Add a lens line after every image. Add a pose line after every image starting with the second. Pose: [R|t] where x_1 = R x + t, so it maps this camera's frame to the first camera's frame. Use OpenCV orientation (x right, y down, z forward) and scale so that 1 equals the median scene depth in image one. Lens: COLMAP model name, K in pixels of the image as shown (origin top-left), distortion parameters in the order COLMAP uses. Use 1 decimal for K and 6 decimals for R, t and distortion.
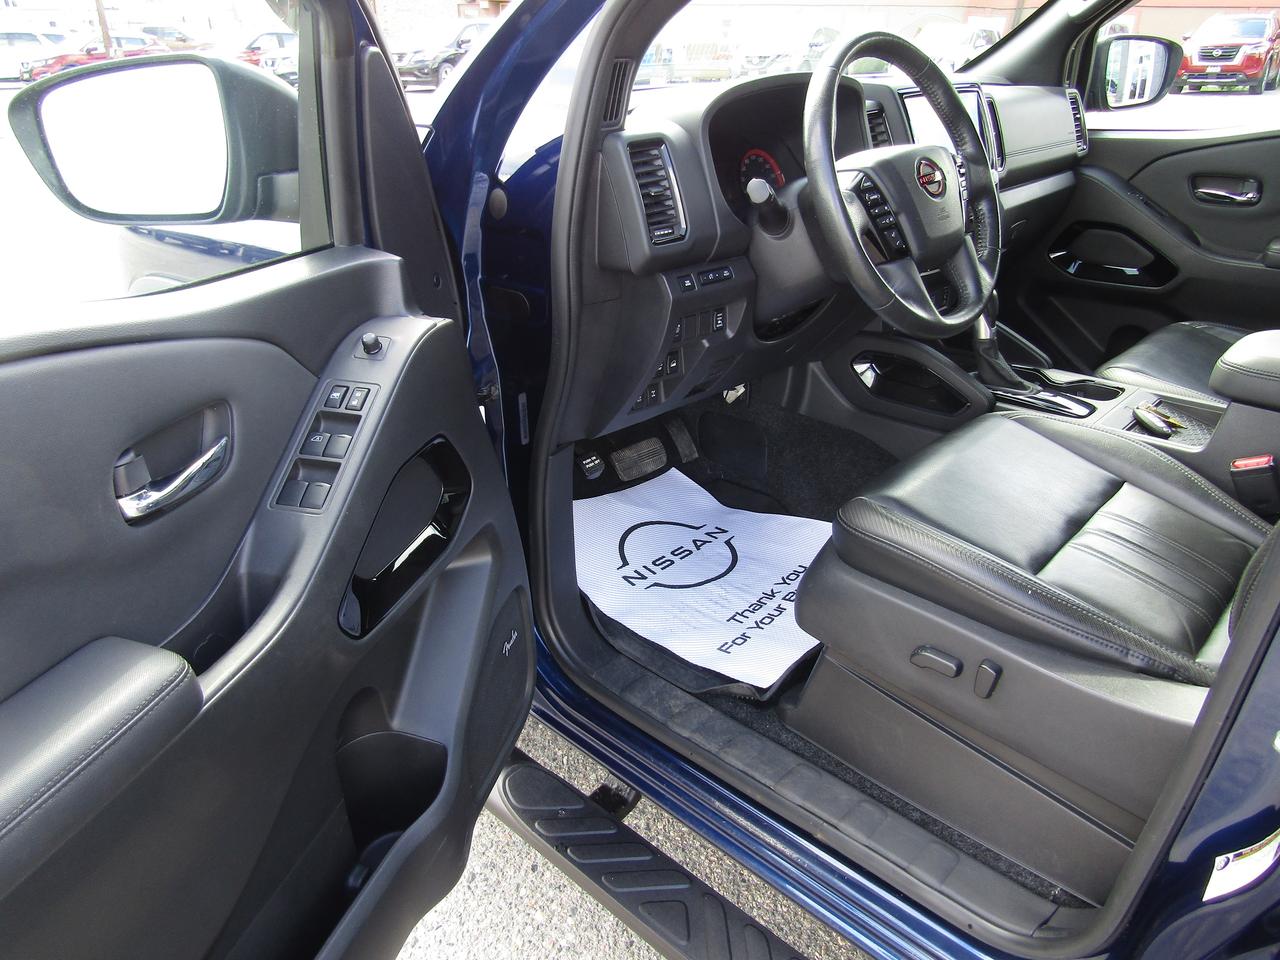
lens RADIAL K [[916.7, 0, 640.0], [0, 916.7, 480.0], [0, 0, 1]] dist [-0.001007, 0.001779]
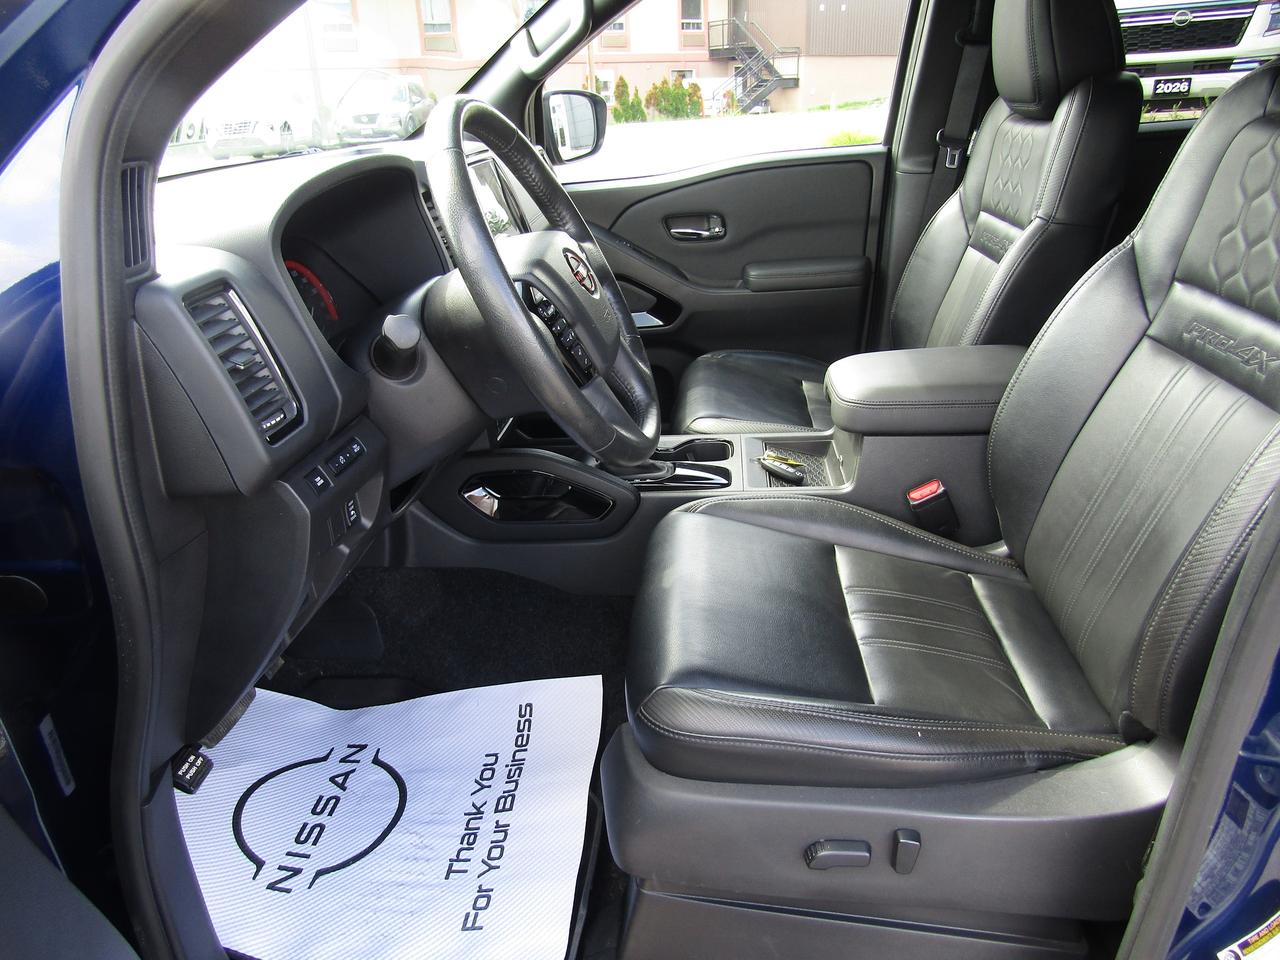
lens RADIAL K [[916.7, 0, 640.0], [0, 916.7, 480.0], [0, 0, 1]] dist [-0.001007, 0.001779]
pose [[0.781322, -0.279208, 0.558193, -0.104765], [0.309524, 0.949967, 0.041922, -0.133586], [-0.541970, 0.140020, 0.828651, 0.257147]]
